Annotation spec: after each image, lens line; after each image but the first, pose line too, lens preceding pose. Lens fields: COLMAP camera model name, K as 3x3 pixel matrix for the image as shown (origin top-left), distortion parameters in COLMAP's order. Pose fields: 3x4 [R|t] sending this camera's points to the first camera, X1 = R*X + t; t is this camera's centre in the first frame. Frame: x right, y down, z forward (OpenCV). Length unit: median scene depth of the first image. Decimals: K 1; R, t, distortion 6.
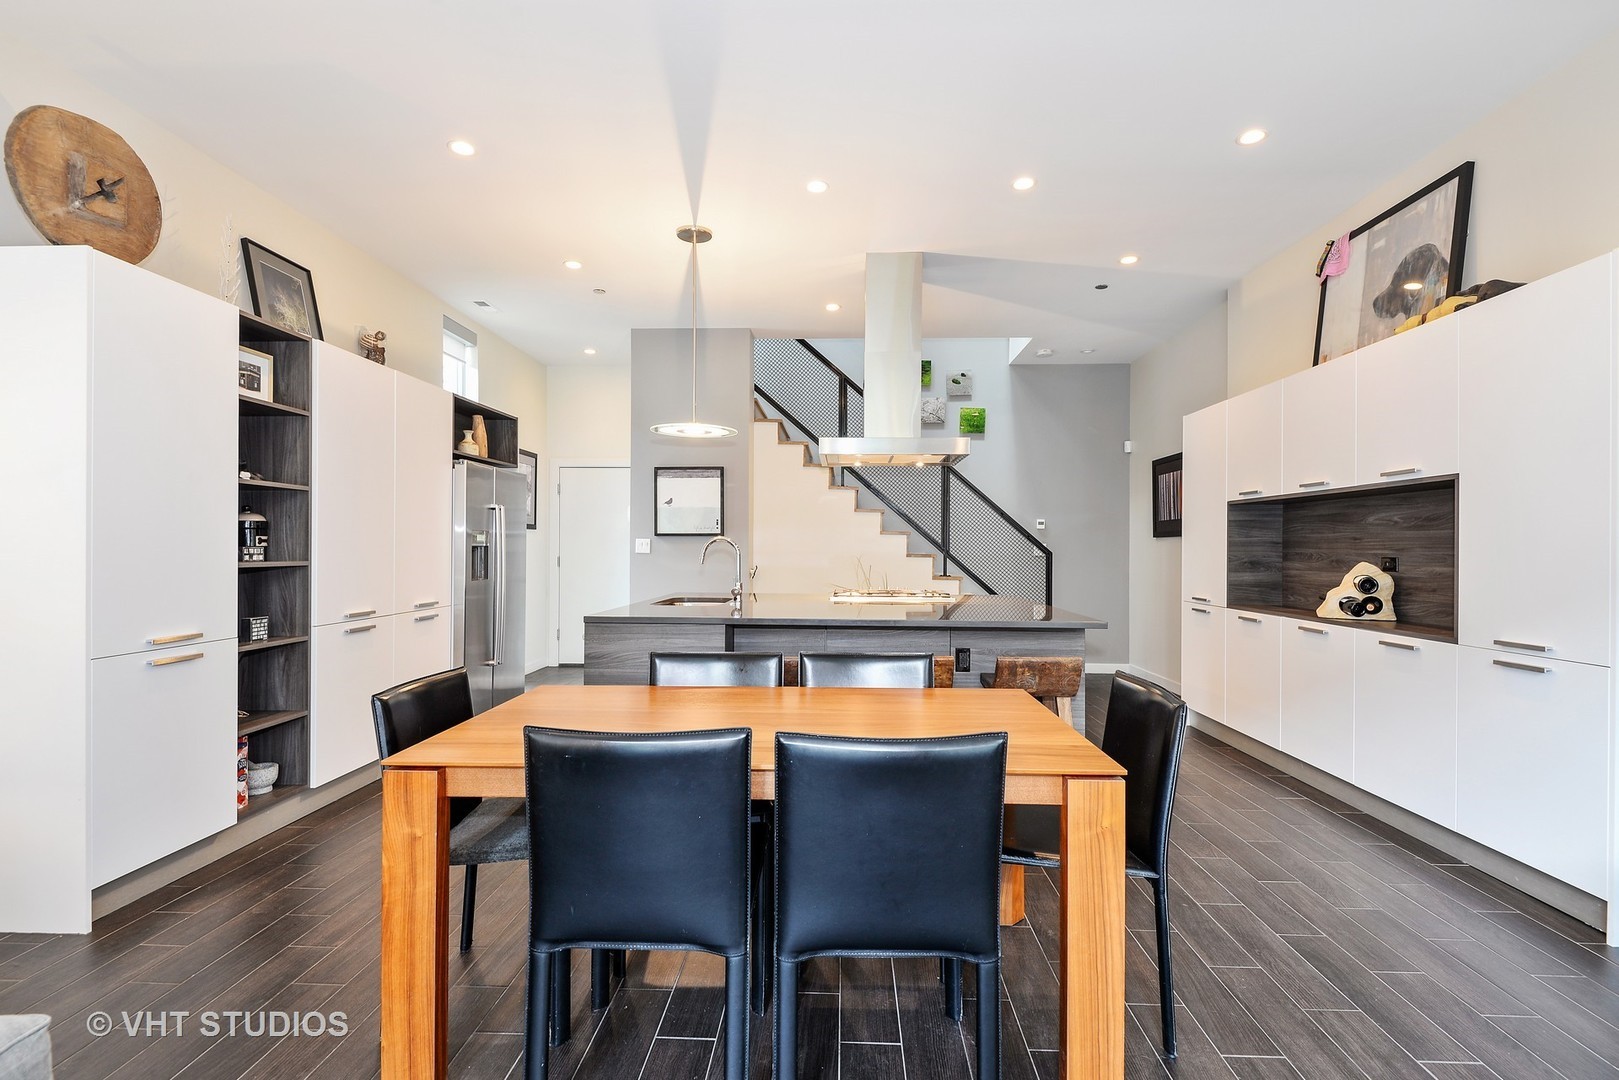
lens RADIAL K [[767.3, 0, 810.0], [0, 767.3, 549.0], [0, 0, 1]] dist [0.029953, -0.022406]
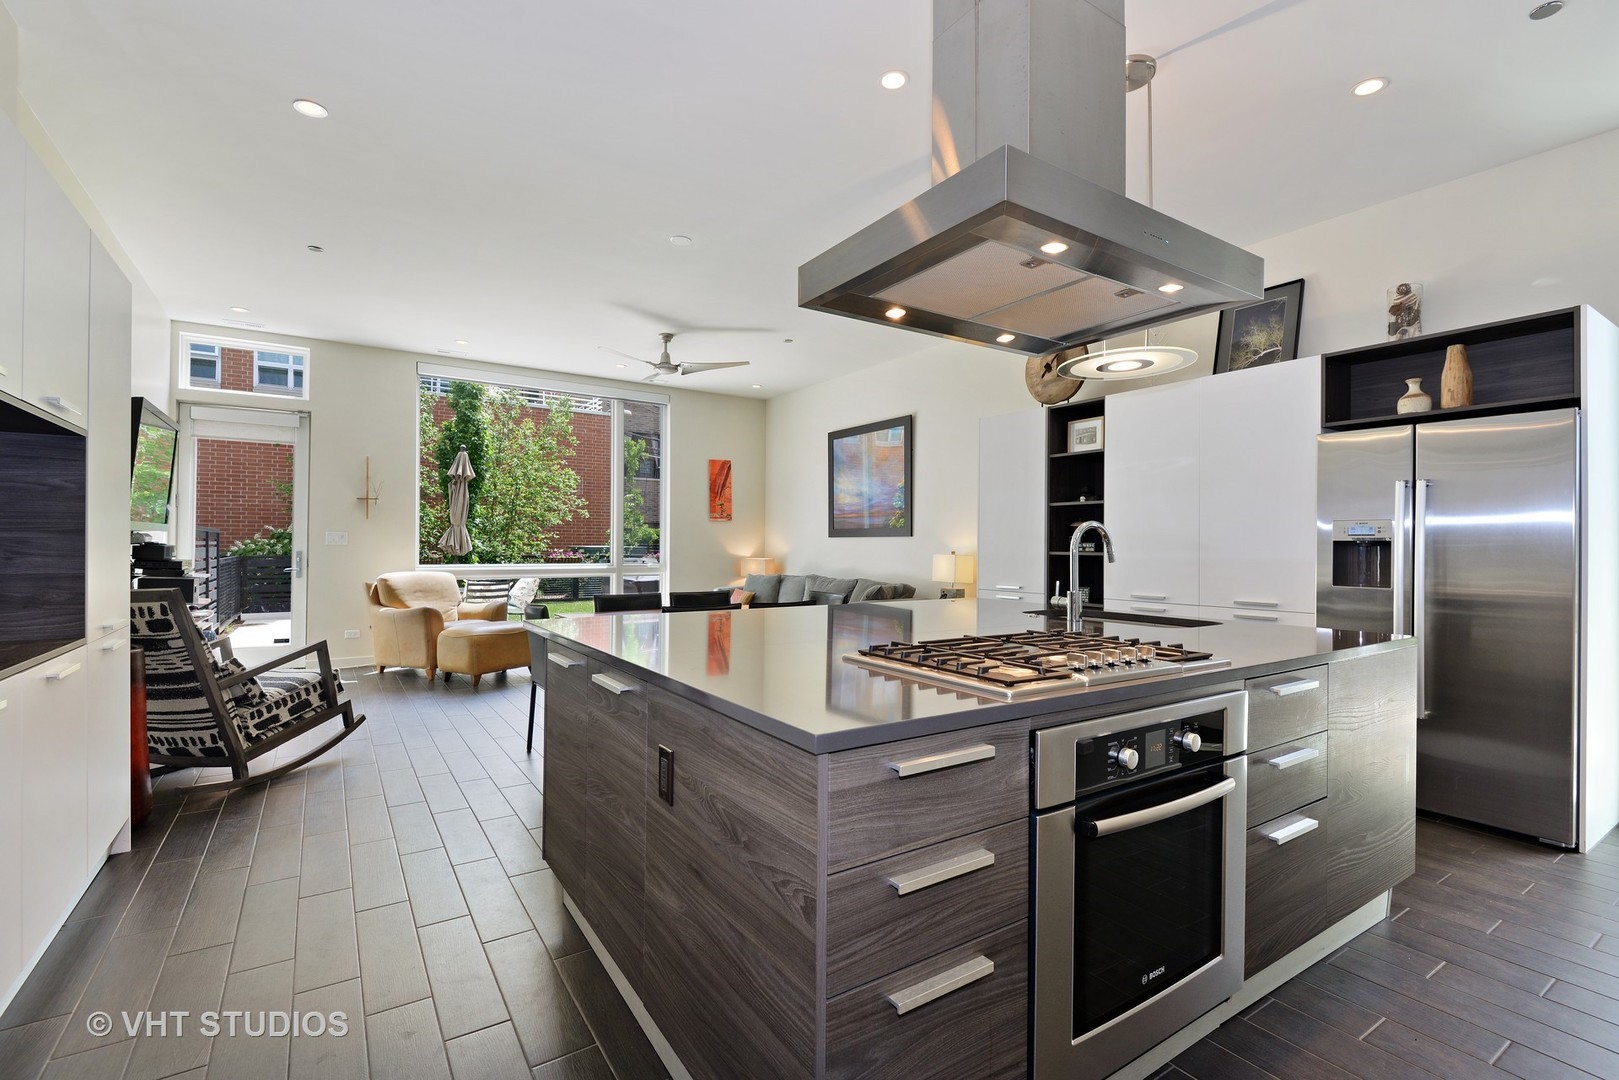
lens RADIAL K [[727.9, 0, 809.5], [0, 727.9, 543.1], [0, 0, 1]] dist [0.036499, -0.029320]
pose [[-0.810592, -0.013360, -0.585458, 0.432240], [-0.012836, 0.999905, -0.005045, 0.009045], [0.585470, 0.003426, -0.810687, 1.312301]]
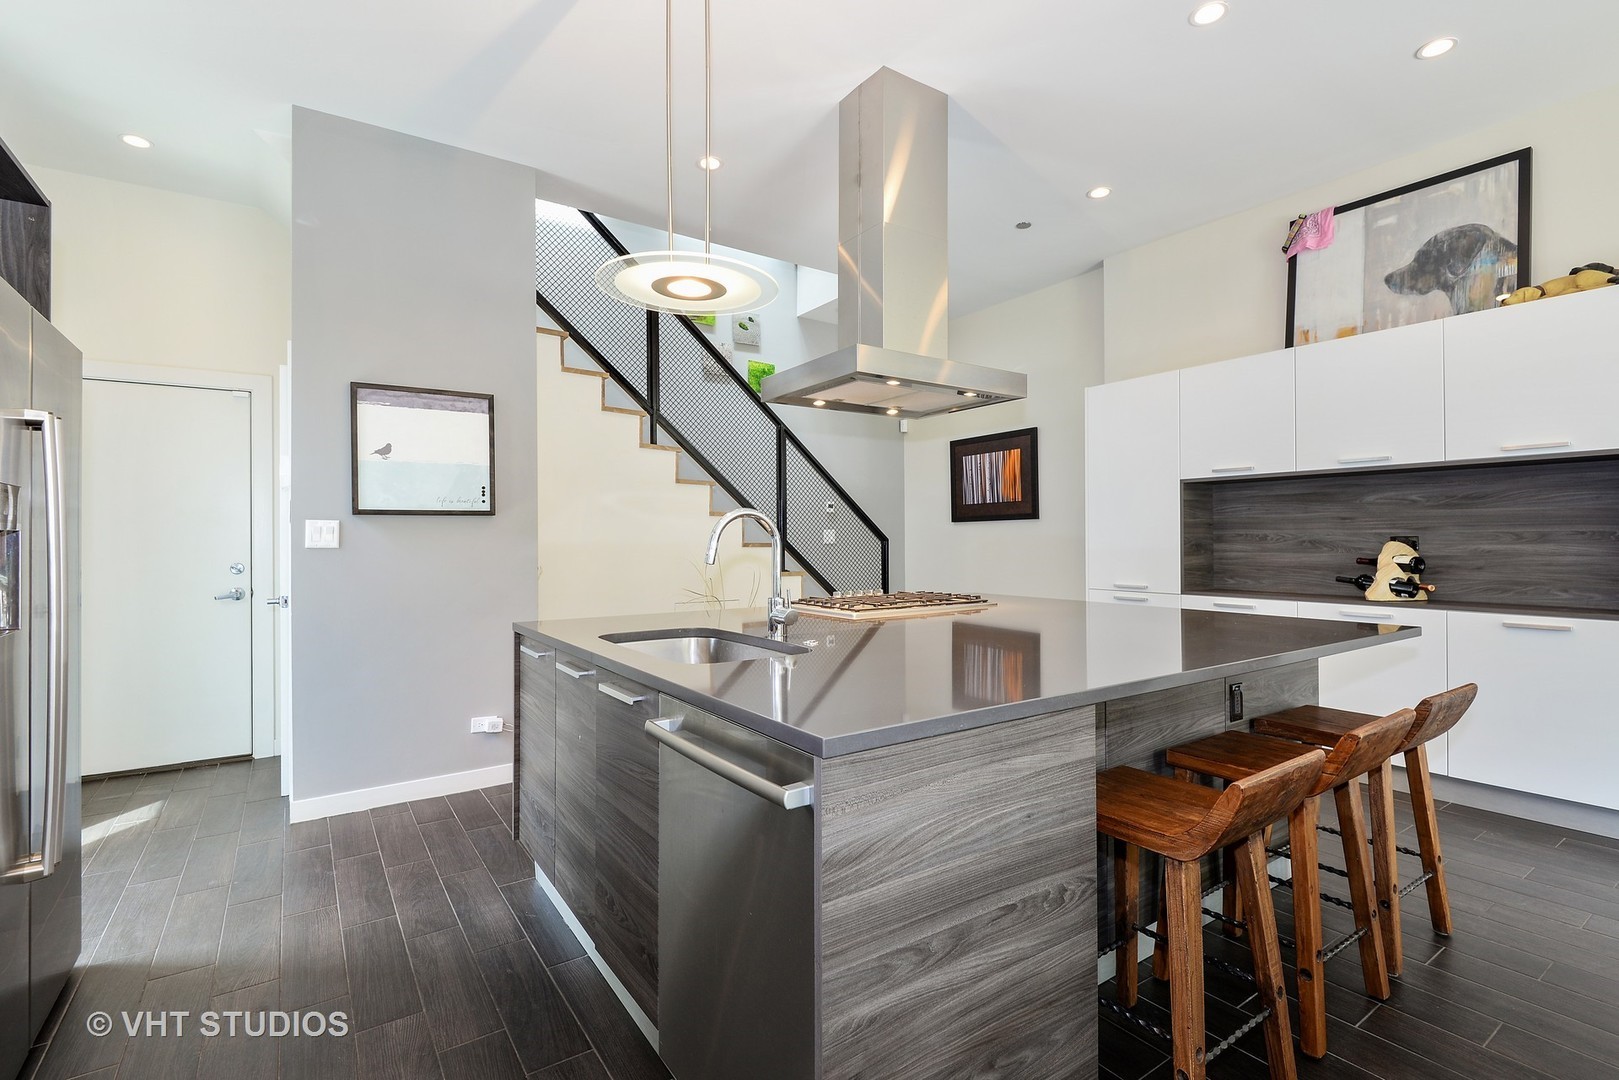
lens RADIAL K [[744.5, 0, 816.4], [0, 744.5, 533.8], [0, 0, 1]] dist [0.027086, -0.019568]
pose [[0.796789, -0.006056, 0.604227, -0.356627], [0.011465, 0.999921, -0.005097, 0.003071], [-0.604149, 0.010988, 0.796796, 0.560089]]
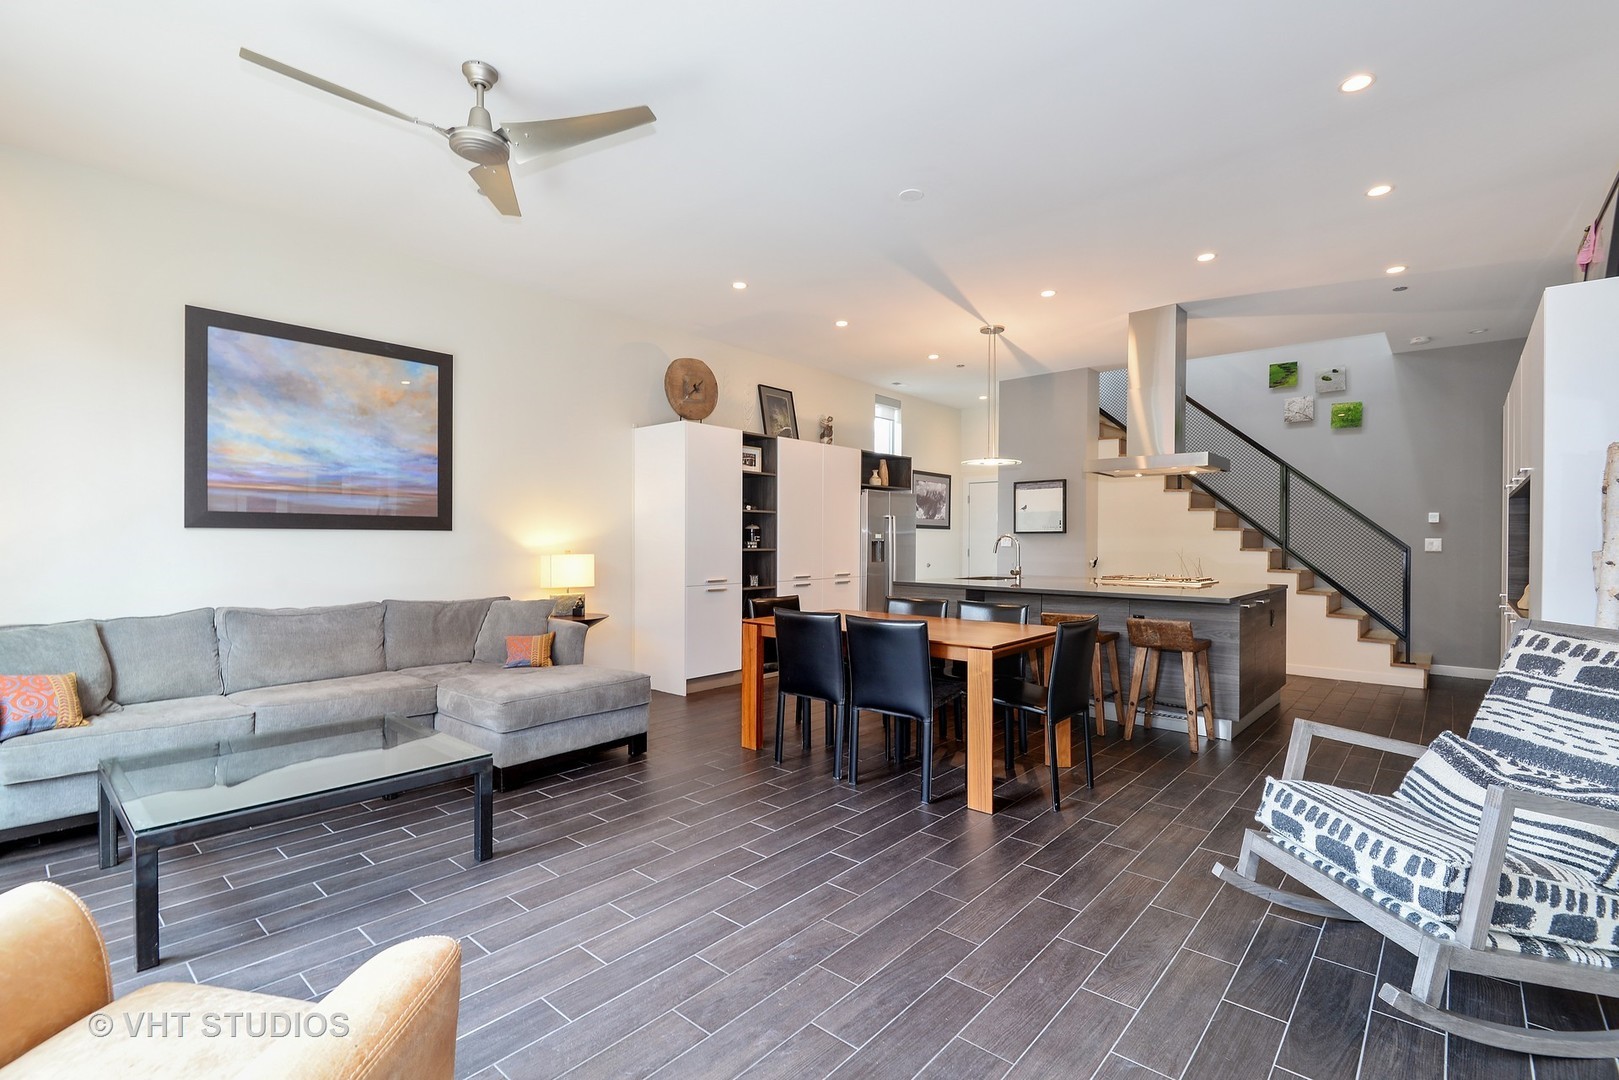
lens RADIAL K [[727.9, 0, 809.5], [0, 727.9, 543.1], [0, 0, 1]] dist [0.036499, -0.029320]
pose [[0.778551, 0.000263, -0.627581, 0.440079], [-0.001636, 0.999997, -0.001610, 0.003211], [0.627579, 0.002281, 0.778550, -0.298815]]
